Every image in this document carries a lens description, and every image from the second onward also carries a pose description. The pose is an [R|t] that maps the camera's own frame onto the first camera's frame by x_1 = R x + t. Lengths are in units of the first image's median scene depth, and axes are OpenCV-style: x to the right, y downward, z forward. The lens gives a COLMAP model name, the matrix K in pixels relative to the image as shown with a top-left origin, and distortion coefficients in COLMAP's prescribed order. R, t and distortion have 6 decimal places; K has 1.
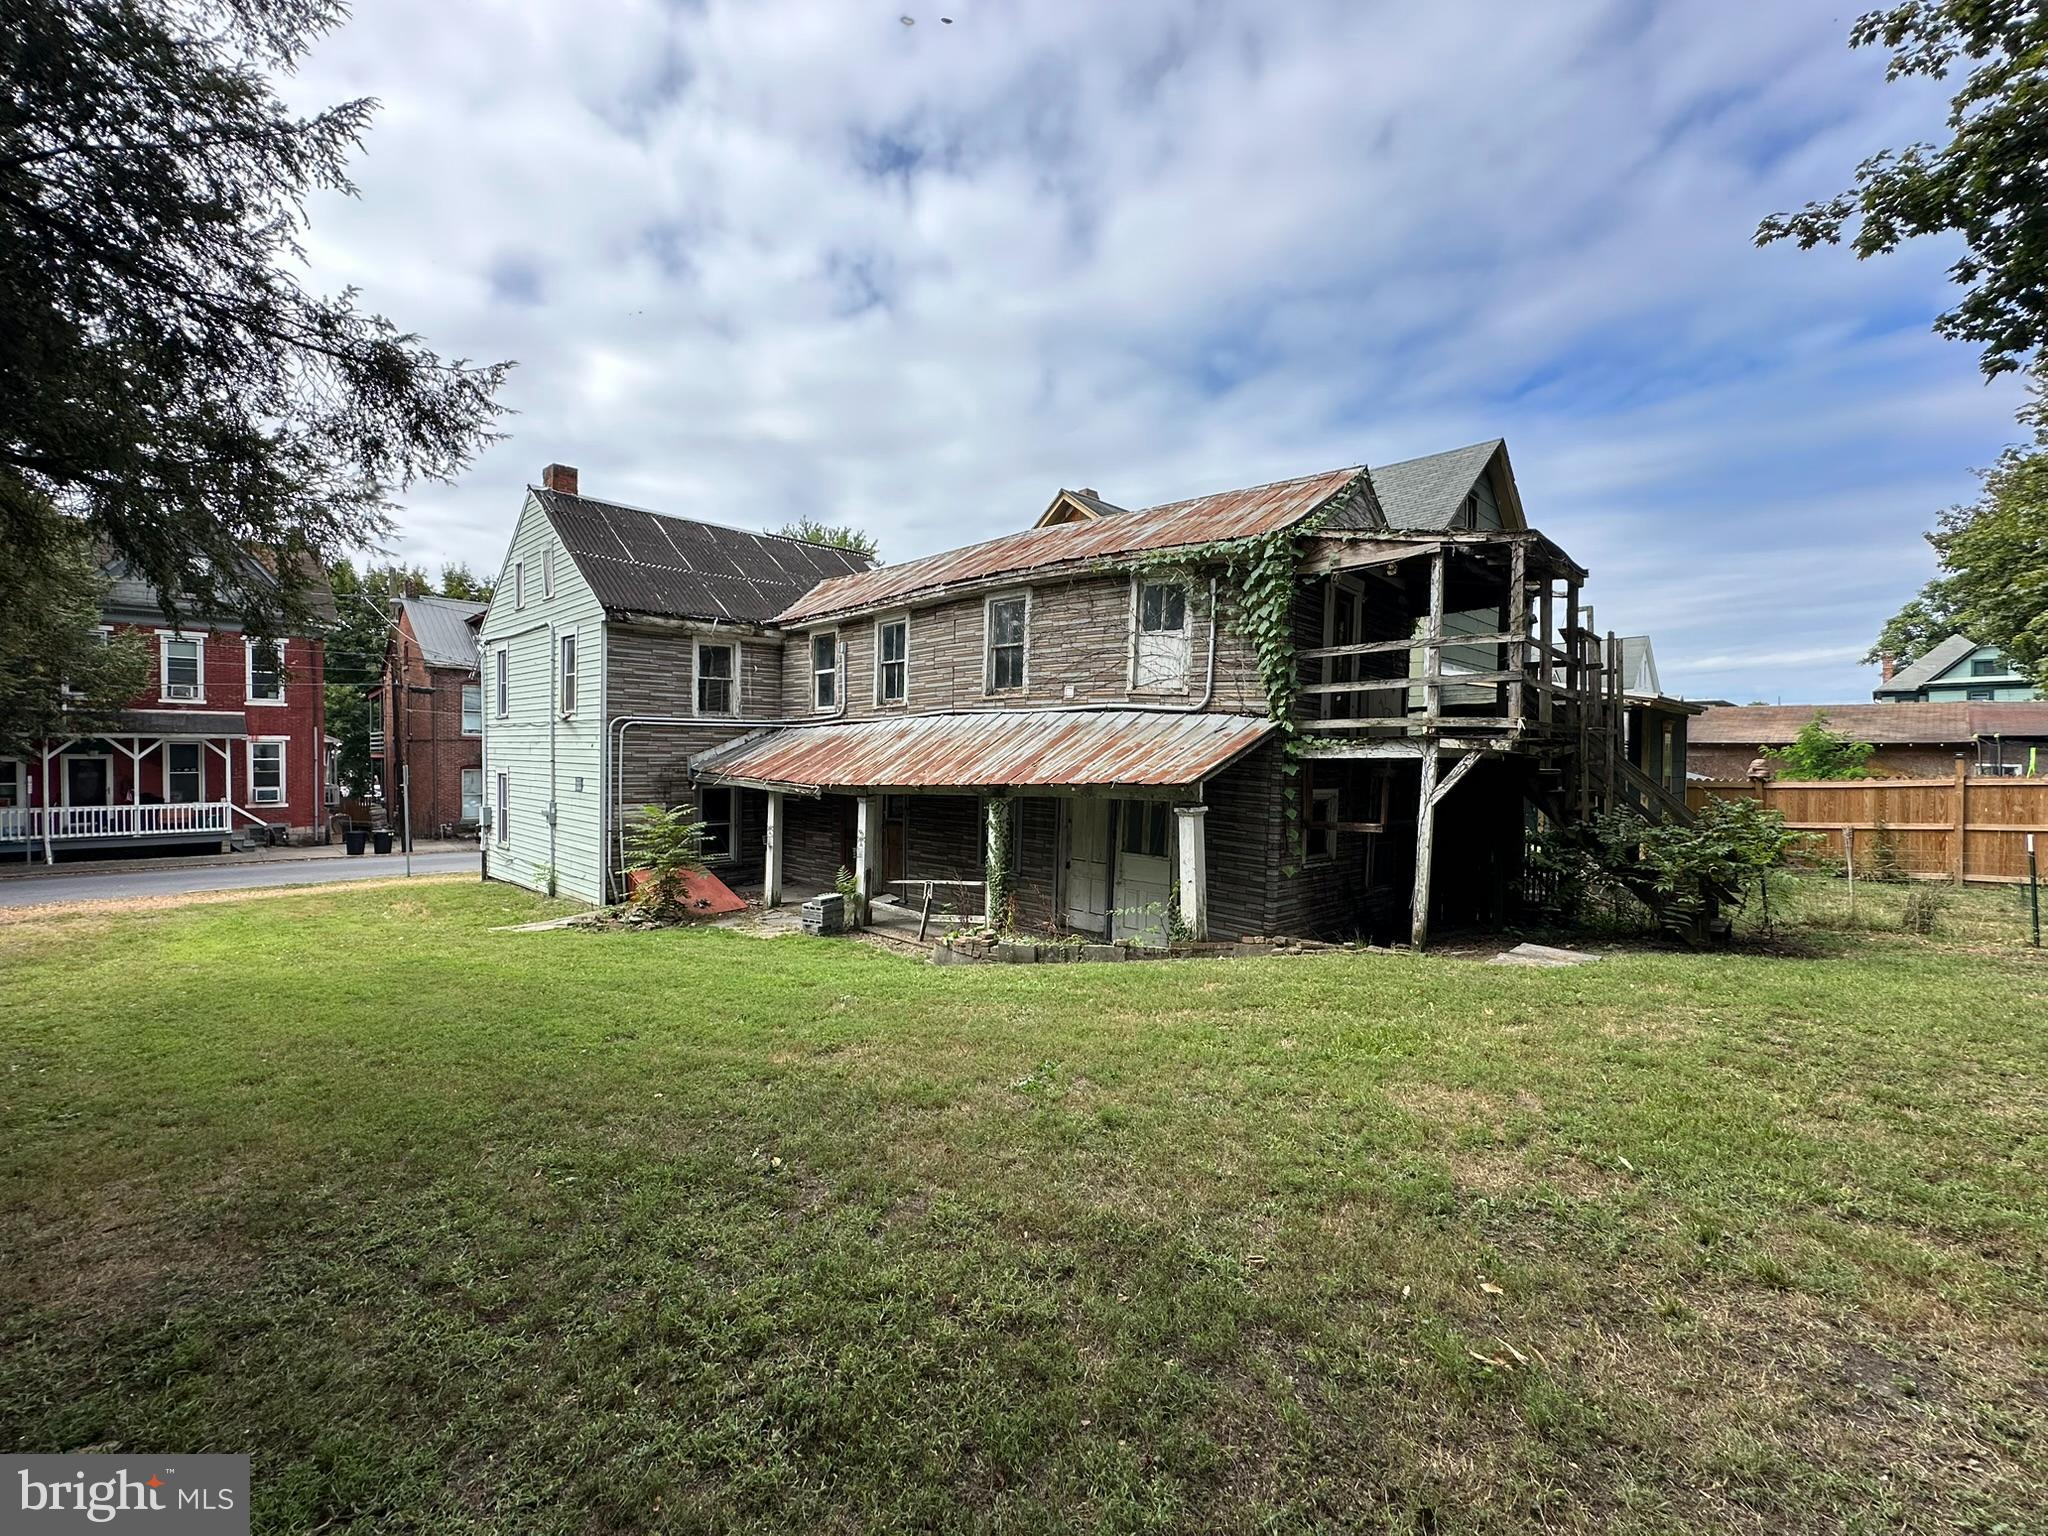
lens RADIAL K [[844.4, 0, 1024.0], [0, 844.4, 768.0], [0, 0, 1]] dist [-0.007242, -0.000380]
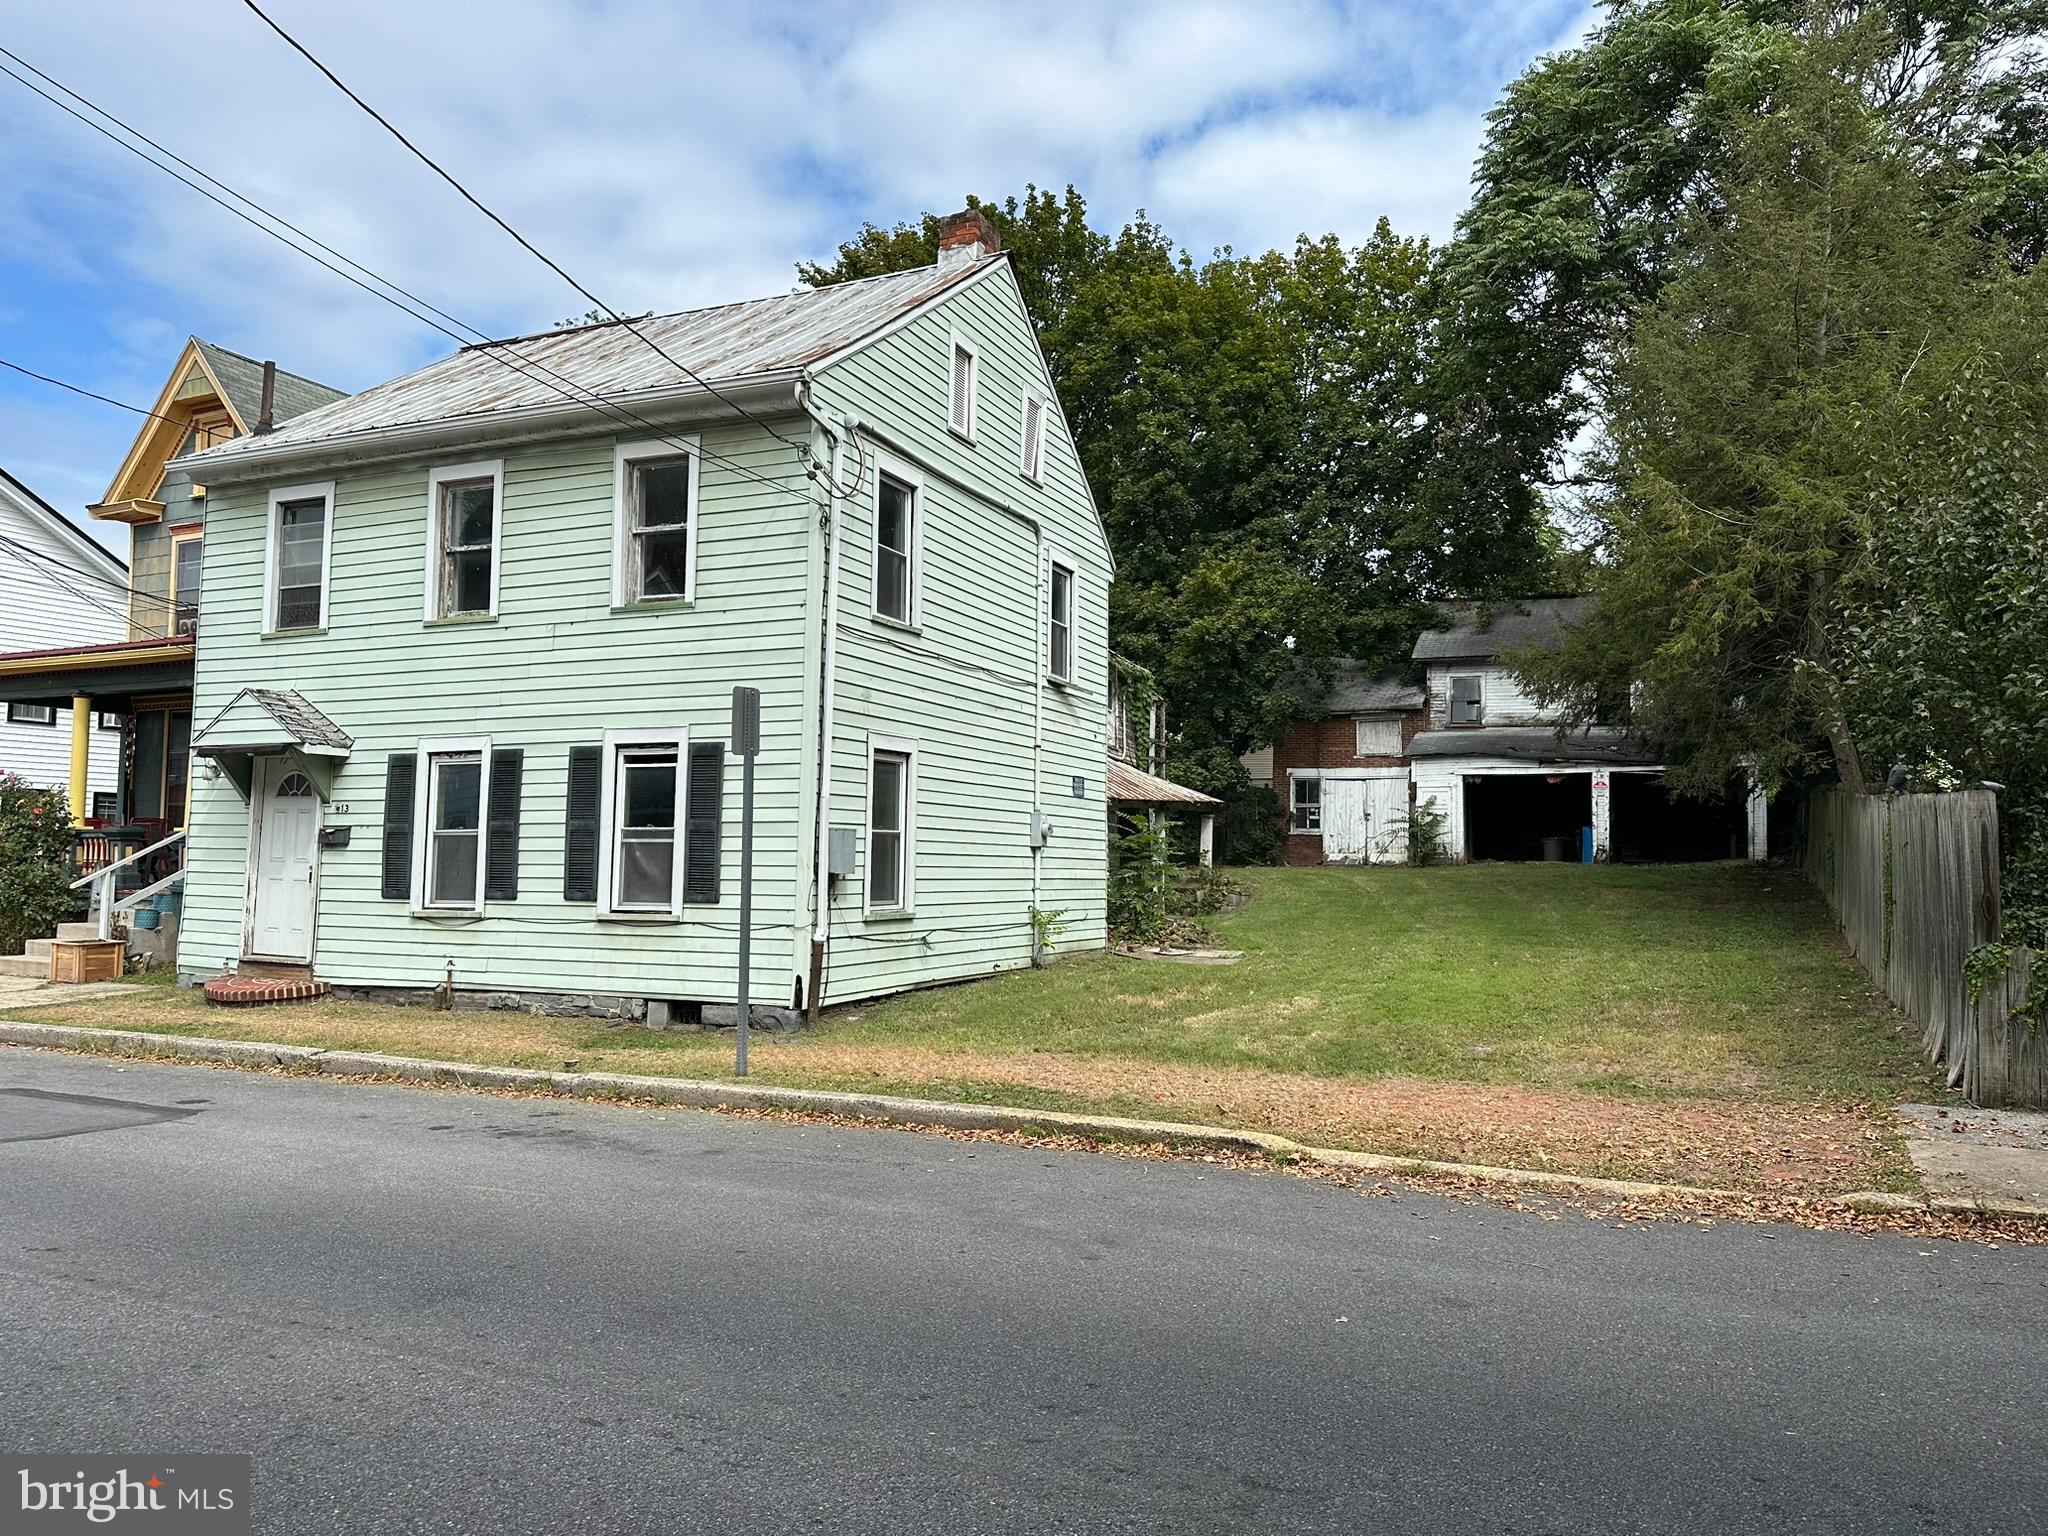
lens RADIAL K [[1424.7, 0, 1017.6], [0, 1424.7, 777.7], [0, 0, 1]] dist [0.127240, -0.177030]
pose [[-0.335783, 0.038720, 0.941143, -1.998738], [-0.010574, 0.998937, -0.044870, 0.079917], [-0.941880, -0.025019, -0.335017, 1.774366]]
